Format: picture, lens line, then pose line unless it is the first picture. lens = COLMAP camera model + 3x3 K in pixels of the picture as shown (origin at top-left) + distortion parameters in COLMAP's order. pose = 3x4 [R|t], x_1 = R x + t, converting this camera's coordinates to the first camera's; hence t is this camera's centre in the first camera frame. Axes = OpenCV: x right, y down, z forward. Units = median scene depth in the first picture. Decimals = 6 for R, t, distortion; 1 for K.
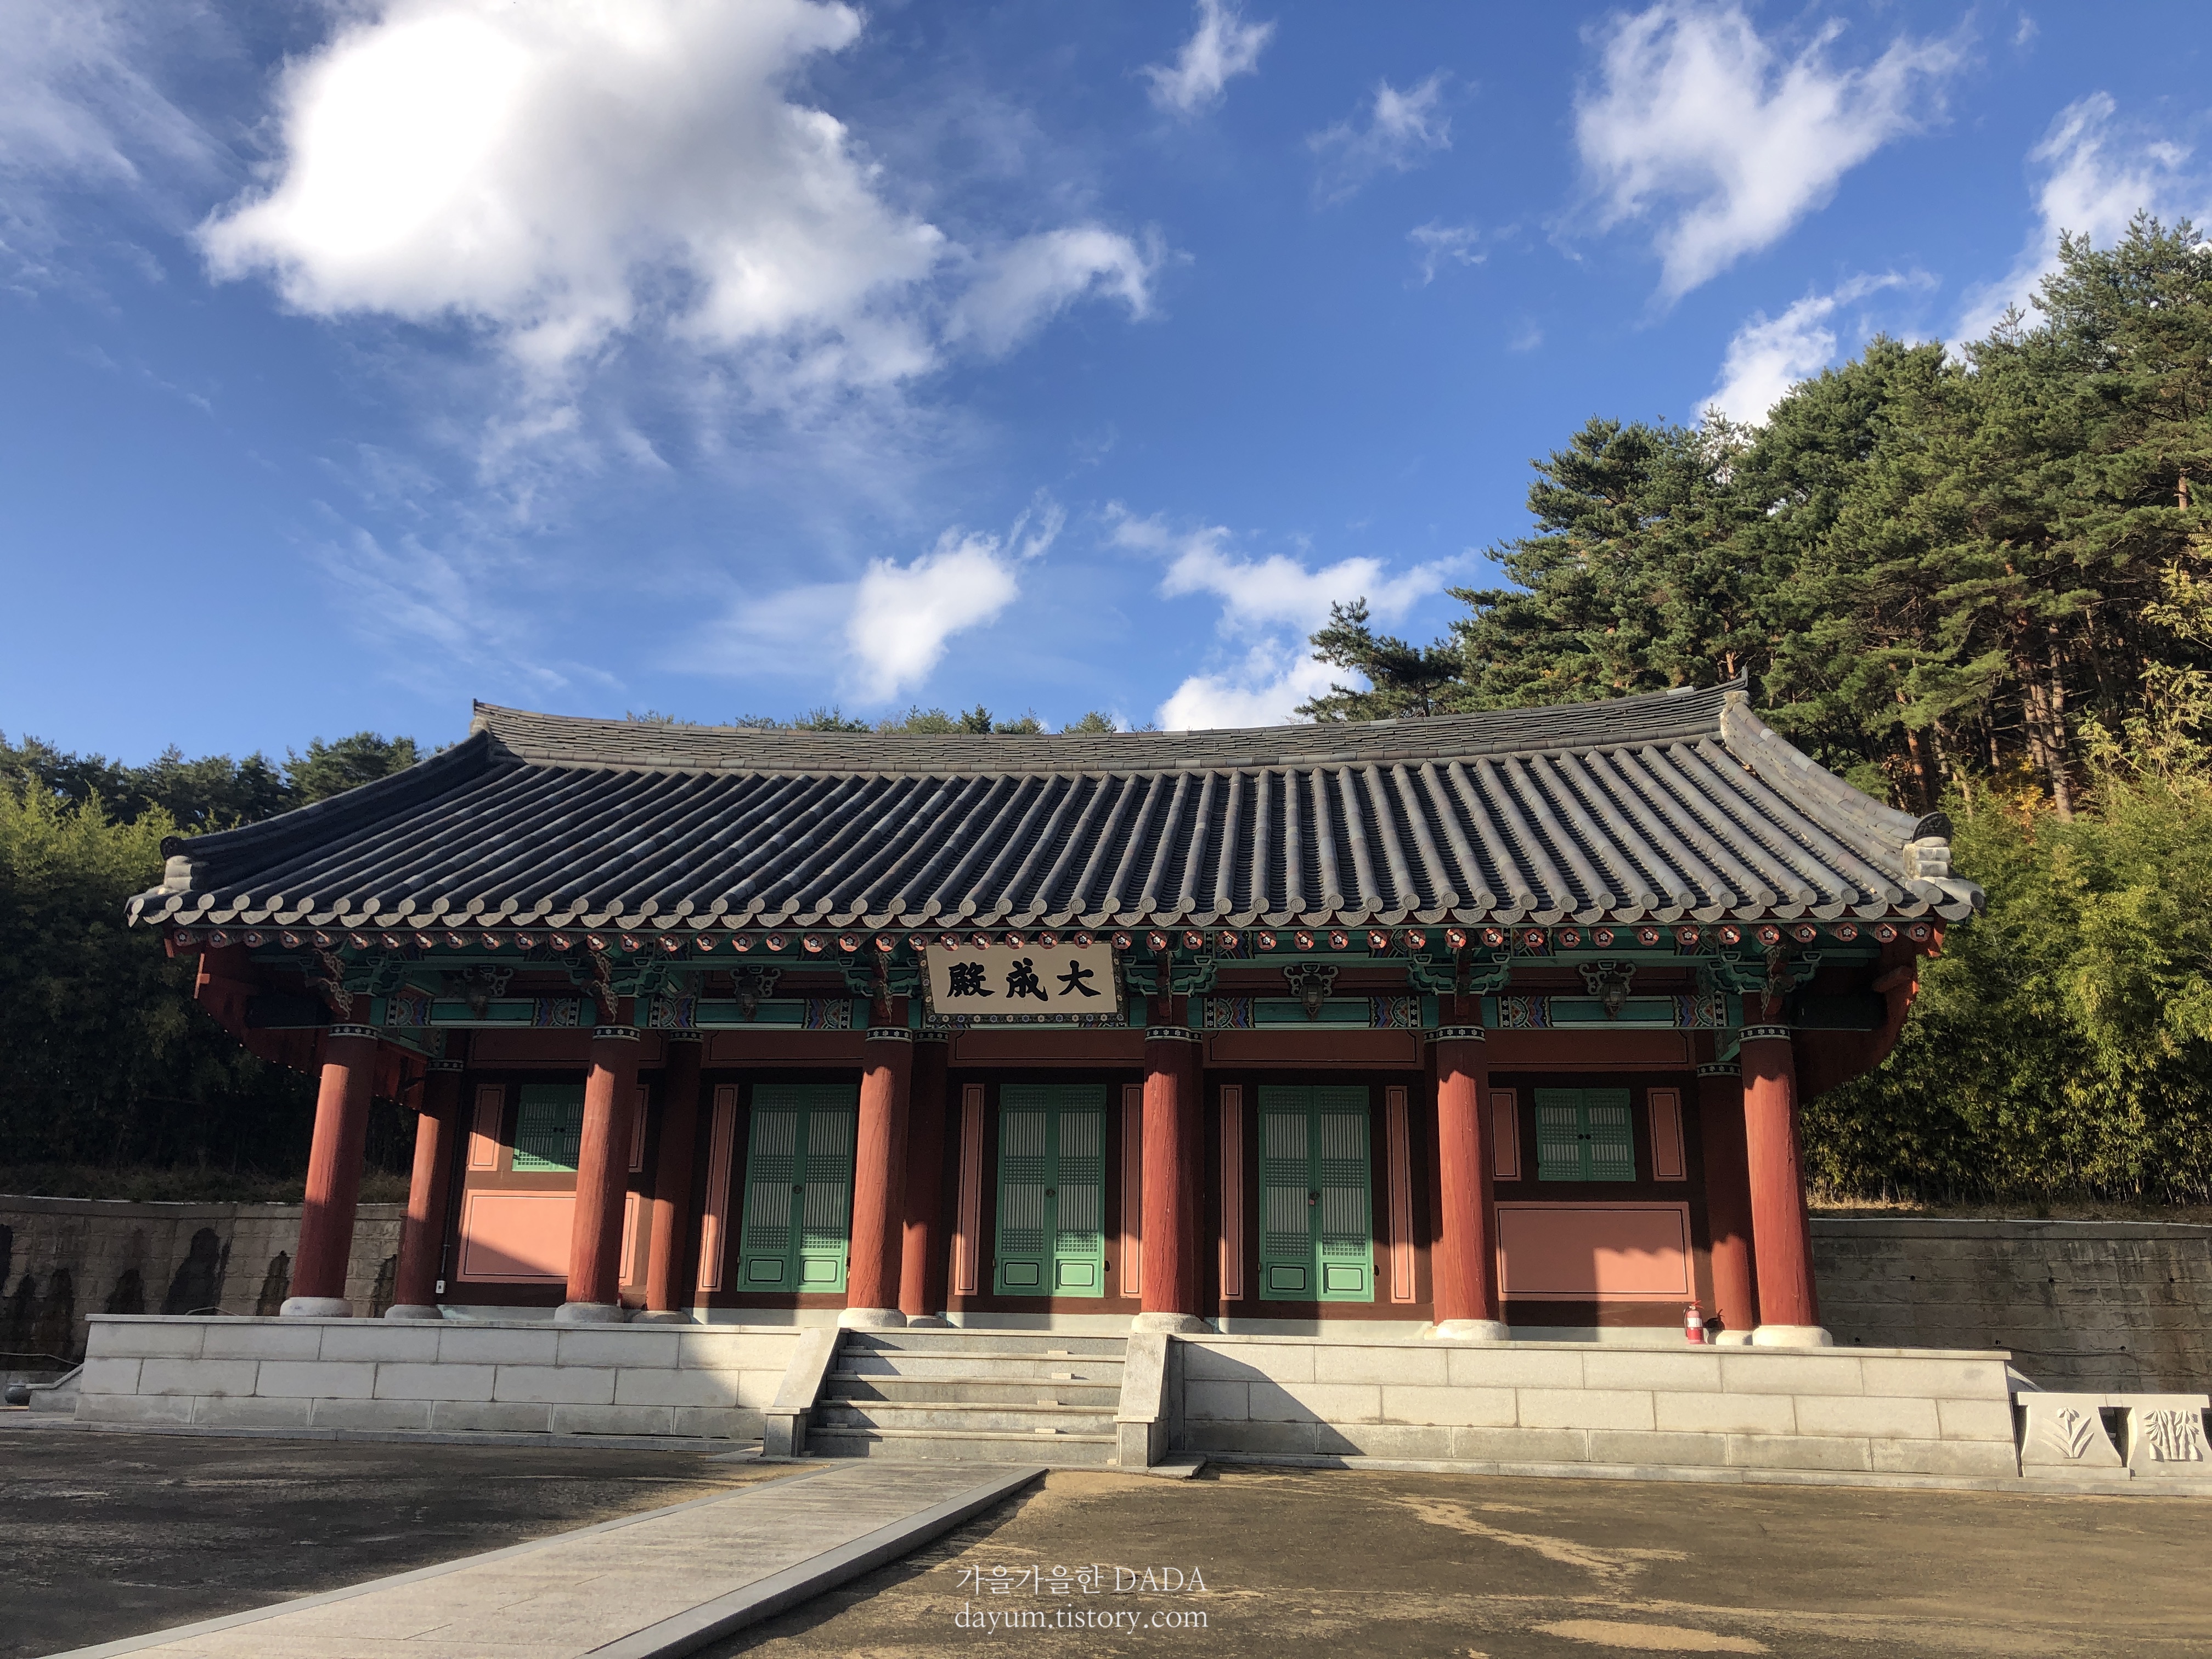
lens RADIAL K [[1786.9, 0, 1095.0], [0, 1786.9, 813.1], [0, 0, 1]] dist [0.009370, 0.026339]
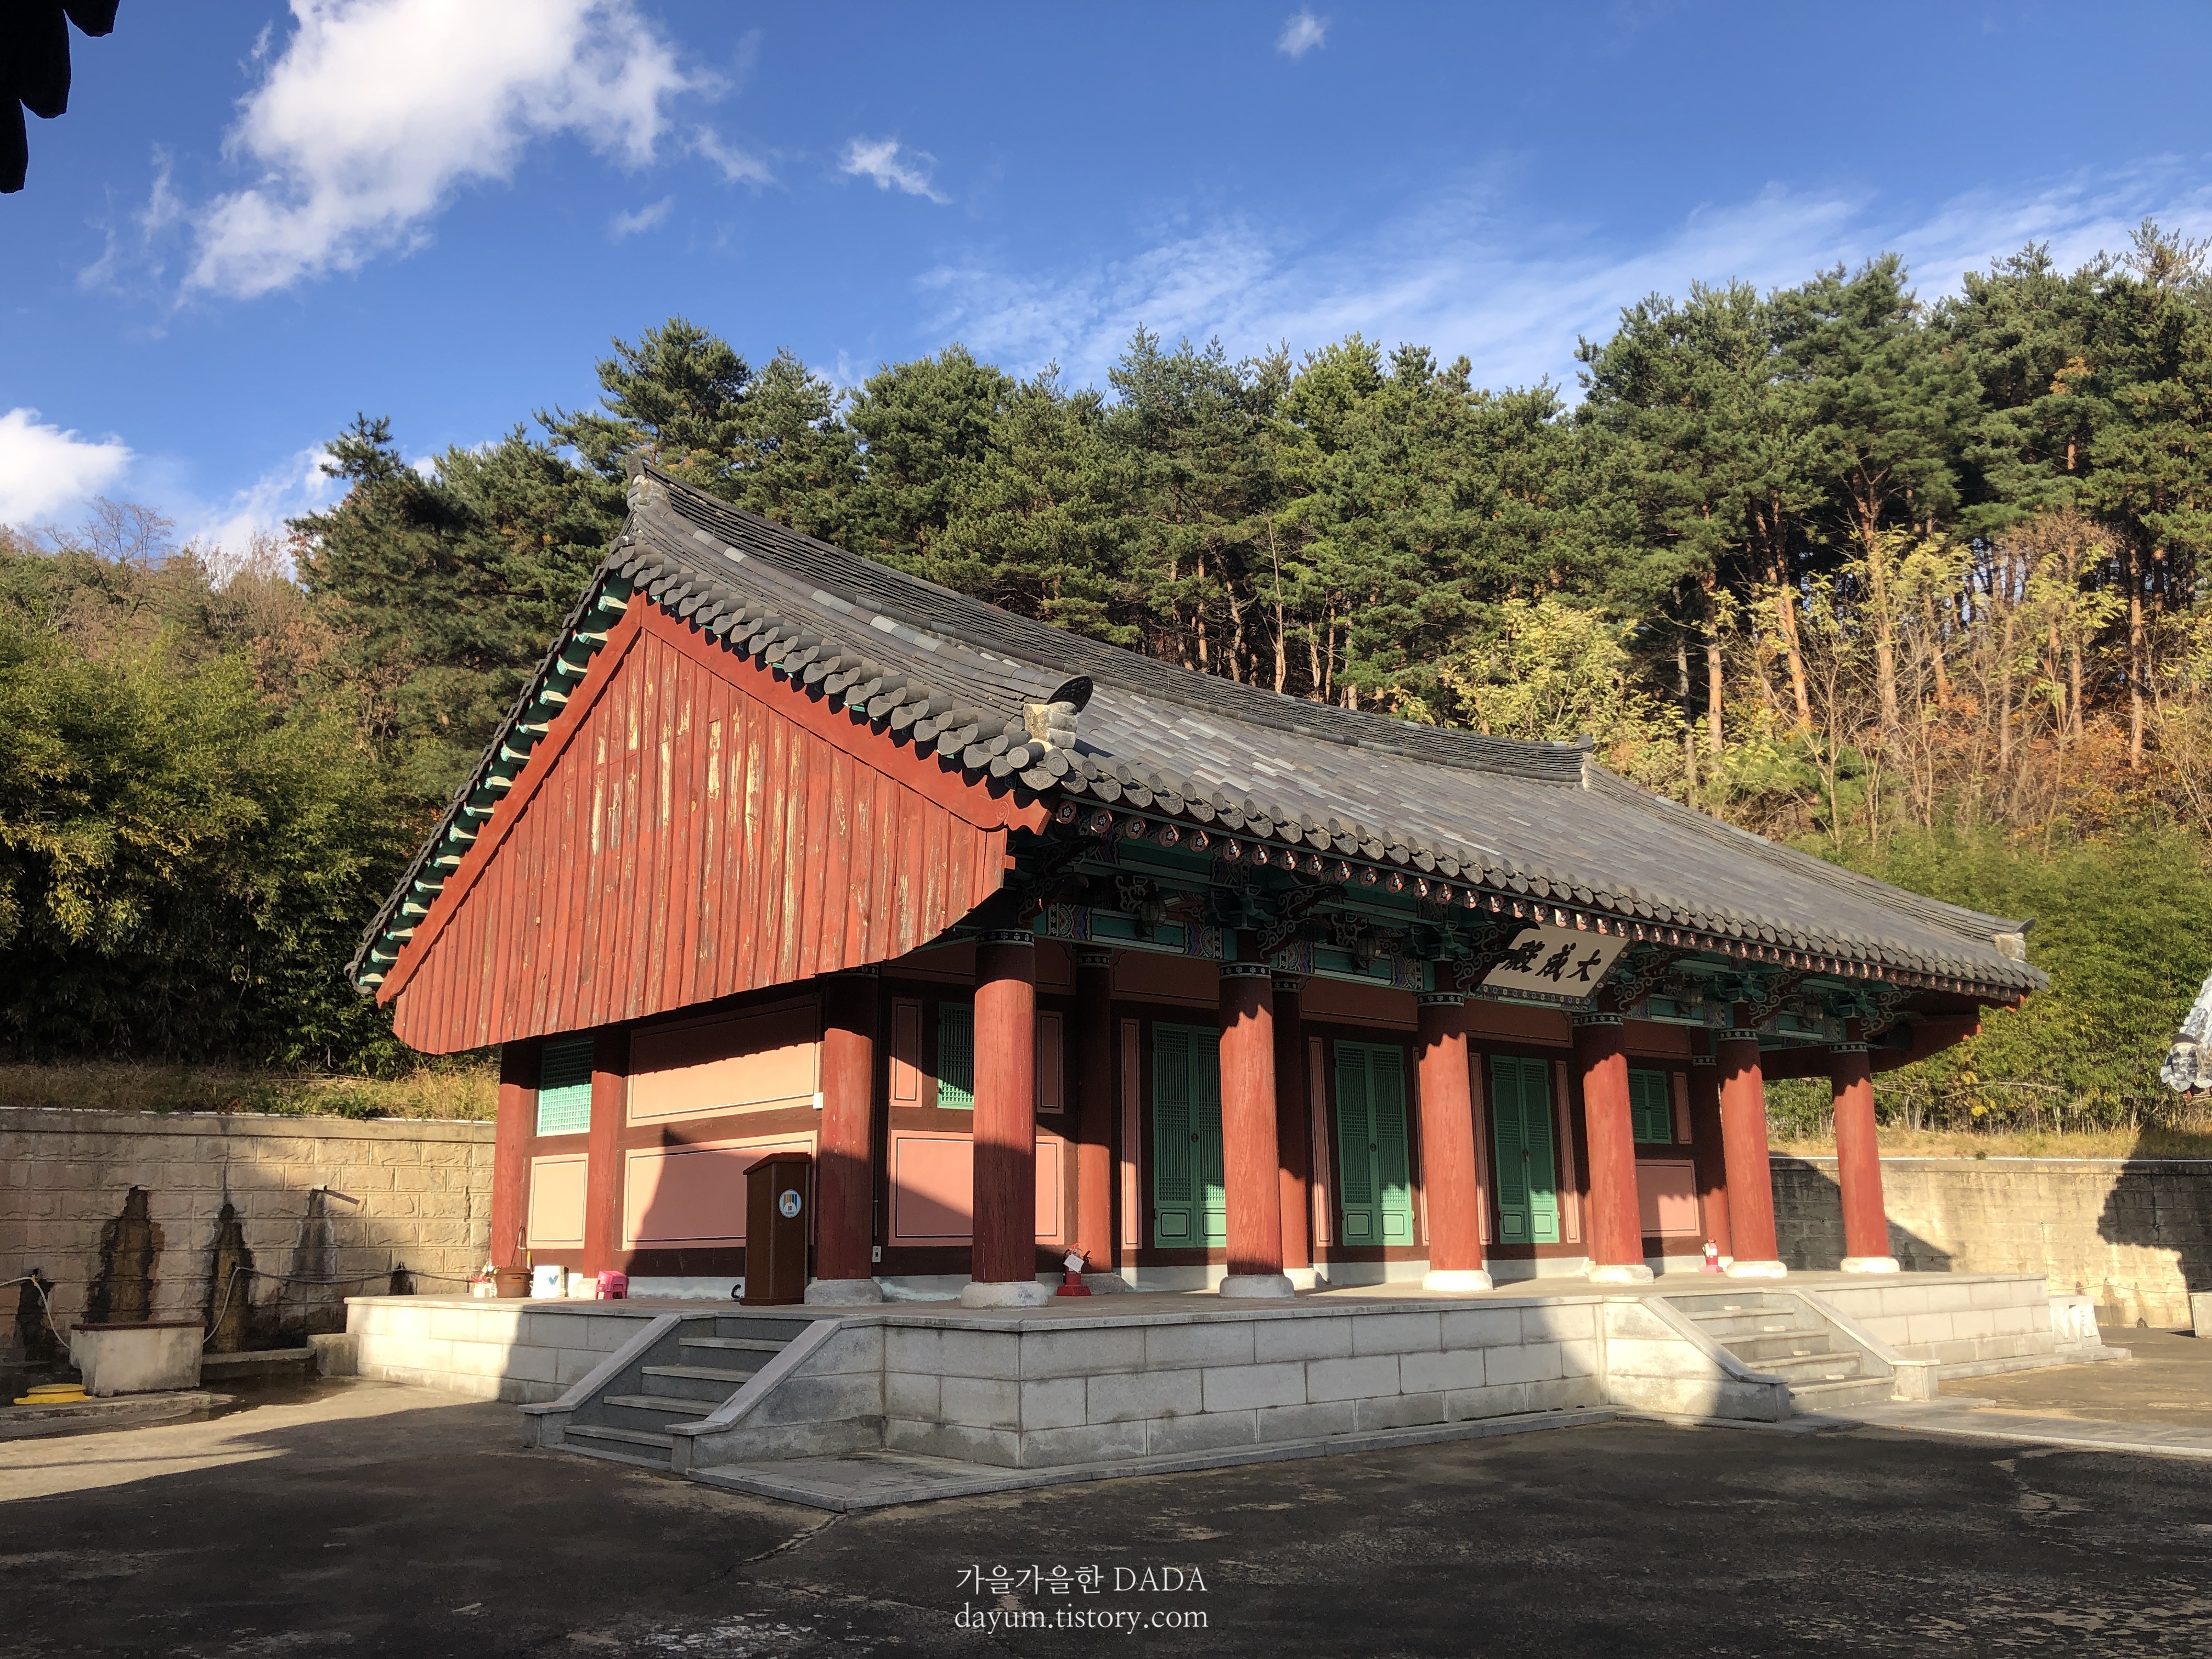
lens RADIAL K [[1786.9, 0, 1087.6], [0, 1786.9, 816.1], [0, 0, 1]] dist [0.009370, 0.026339]
pose [[0.666453, 0.144438, 0.731422, -0.898720], [-0.195391, 0.980601, -0.015609, 0.073832], [-0.719488, -0.132511, 0.681747, 0.436371]]
